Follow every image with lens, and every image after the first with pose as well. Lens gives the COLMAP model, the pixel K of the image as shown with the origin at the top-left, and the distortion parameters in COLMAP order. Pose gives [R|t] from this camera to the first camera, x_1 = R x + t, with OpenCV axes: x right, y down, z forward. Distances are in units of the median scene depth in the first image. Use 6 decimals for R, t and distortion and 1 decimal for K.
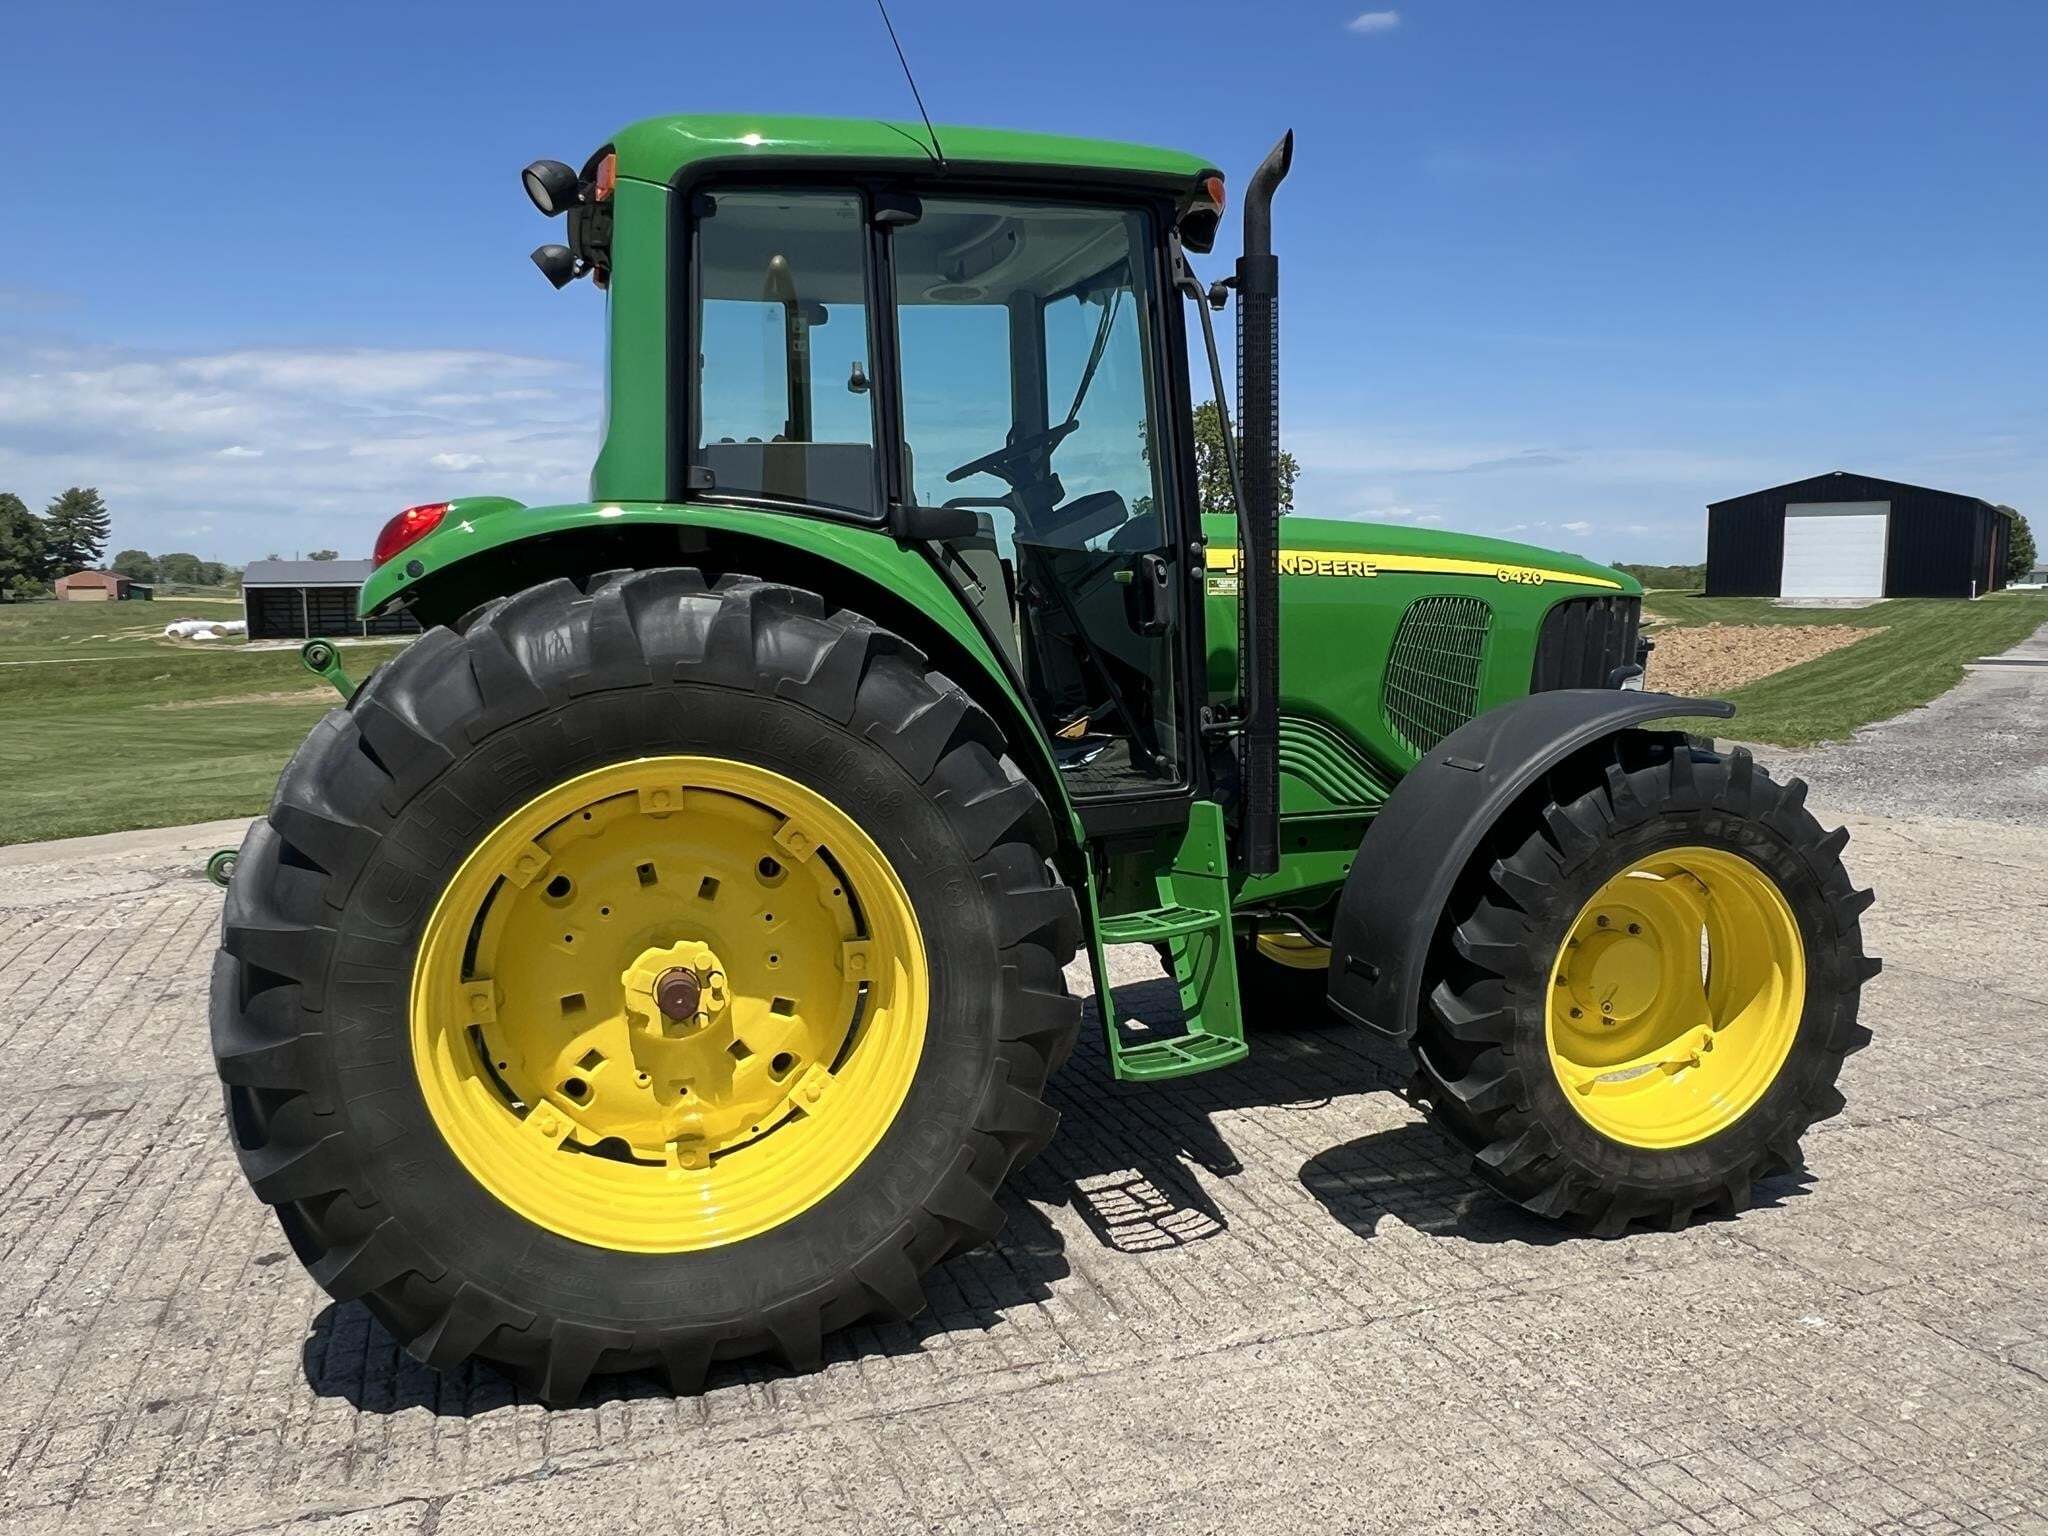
lens RADIAL K [[1558.4, 0, 1020.3], [0, 1558.4, 765.2], [0, 0, 1]] dist [-0.000617, -0.004938]
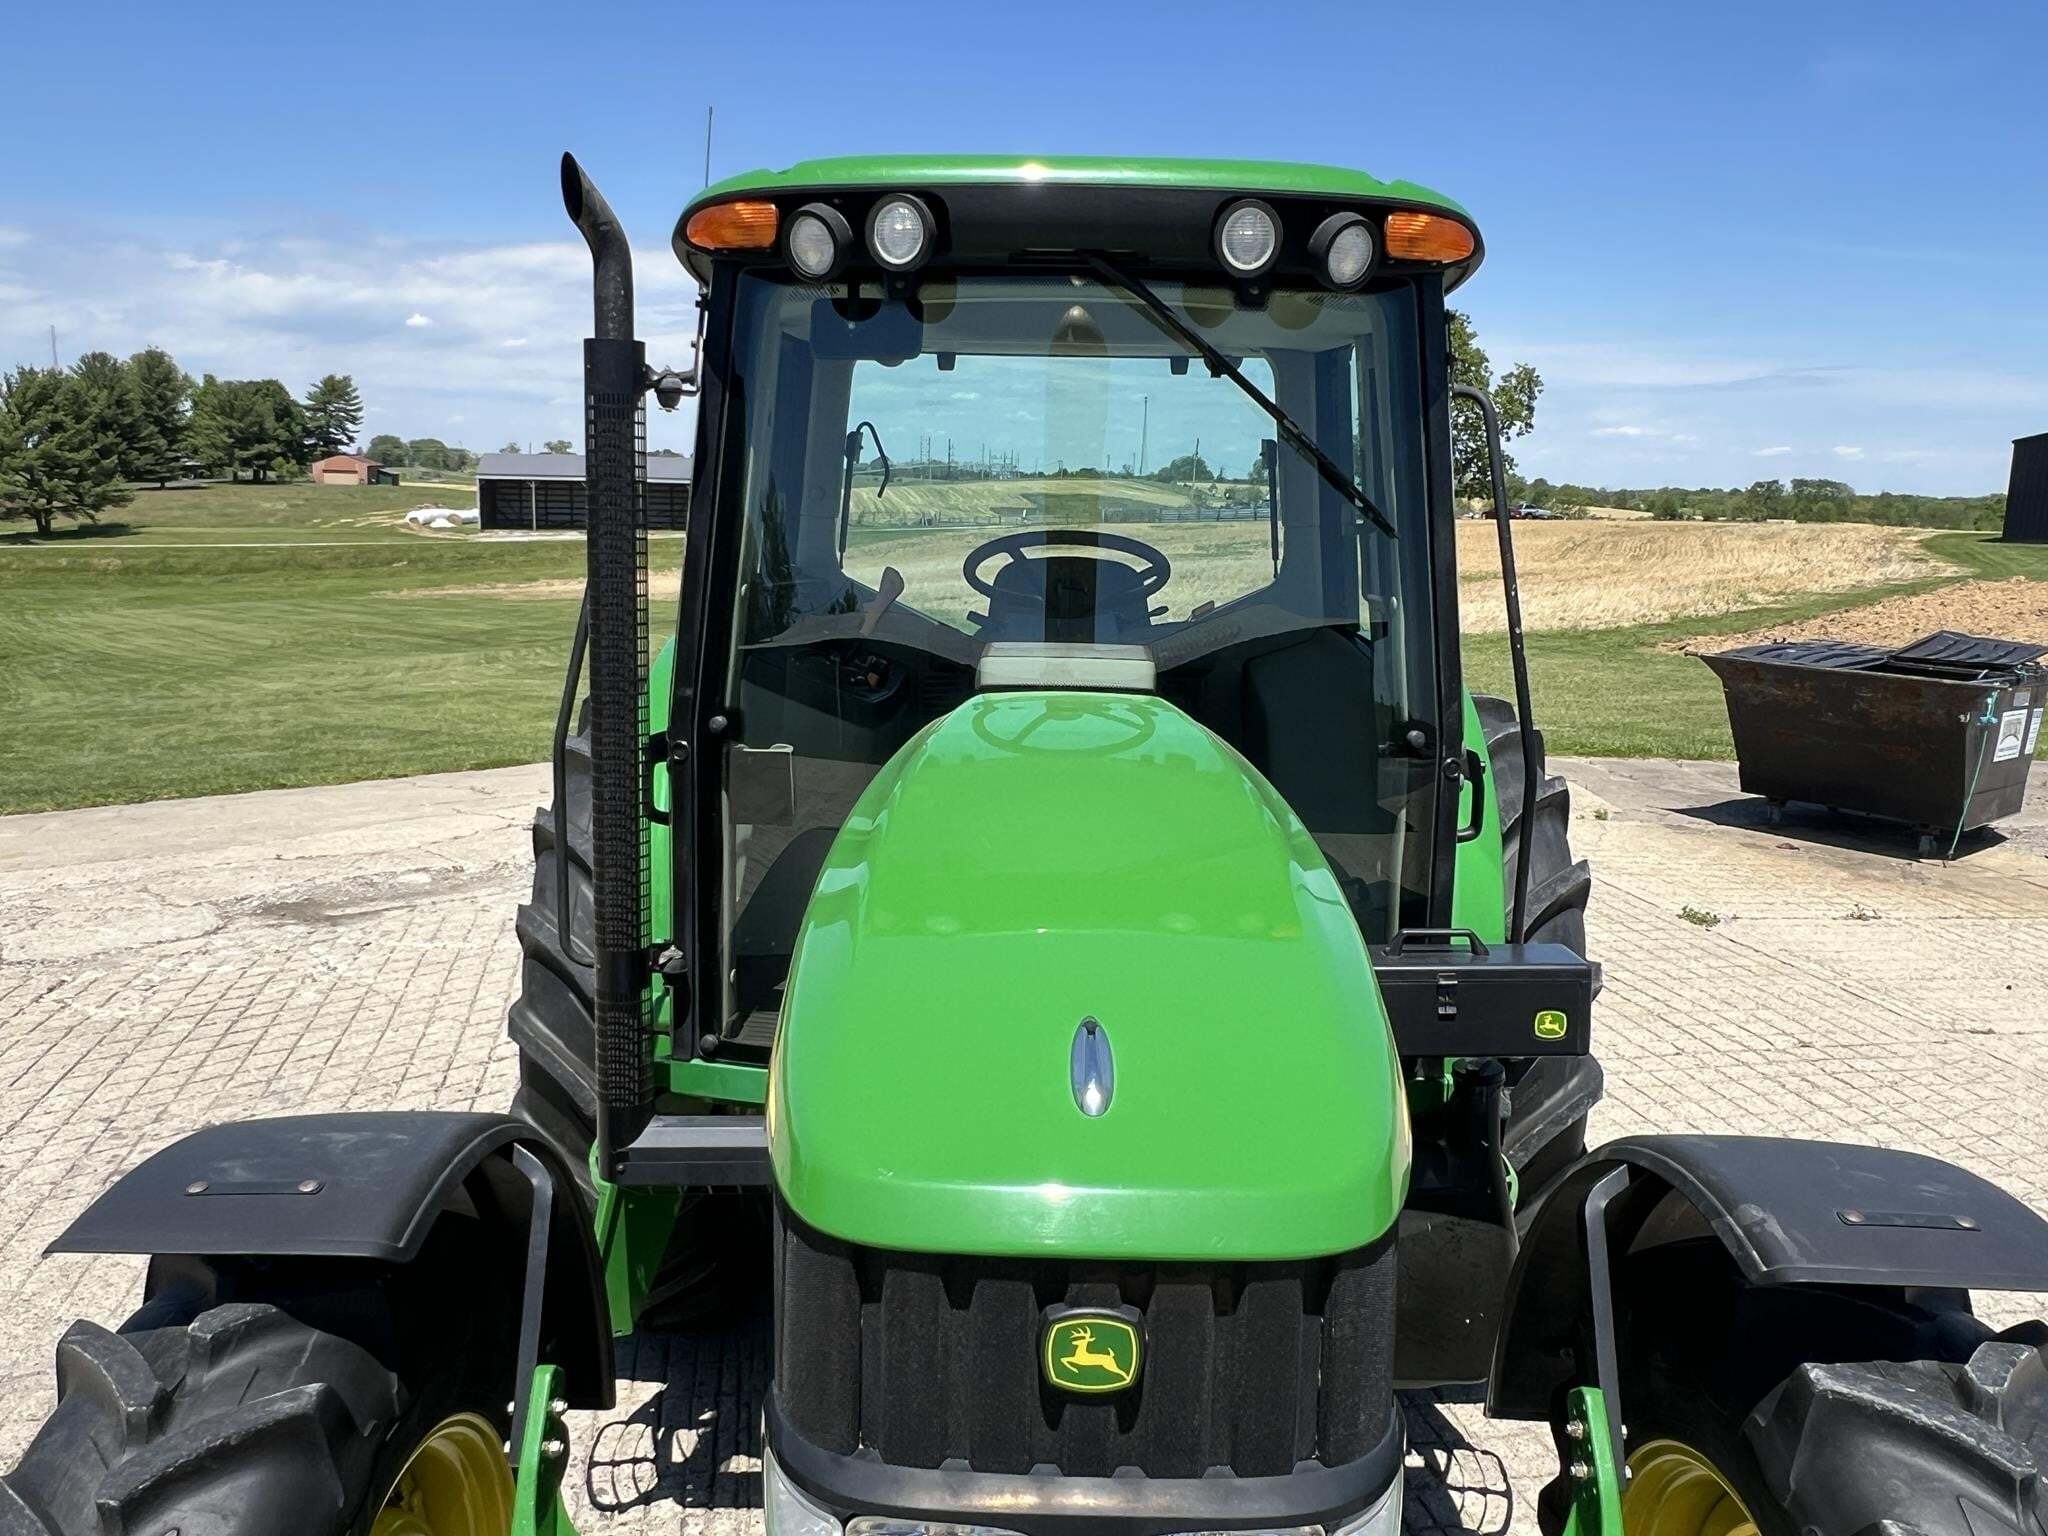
lens RADIAL K [[1561.3, 0, 1009.1], [0, 1561.3, 770.2], [0, 0, 1]] dist [-0.002753, -0.003008]
pose [[0.989478, 0.055953, -0.133424, -0.036270], [-0.047595, 0.996747, 0.065035, -0.176817], [0.136629, -0.058000, 0.988923, 0.462745]]
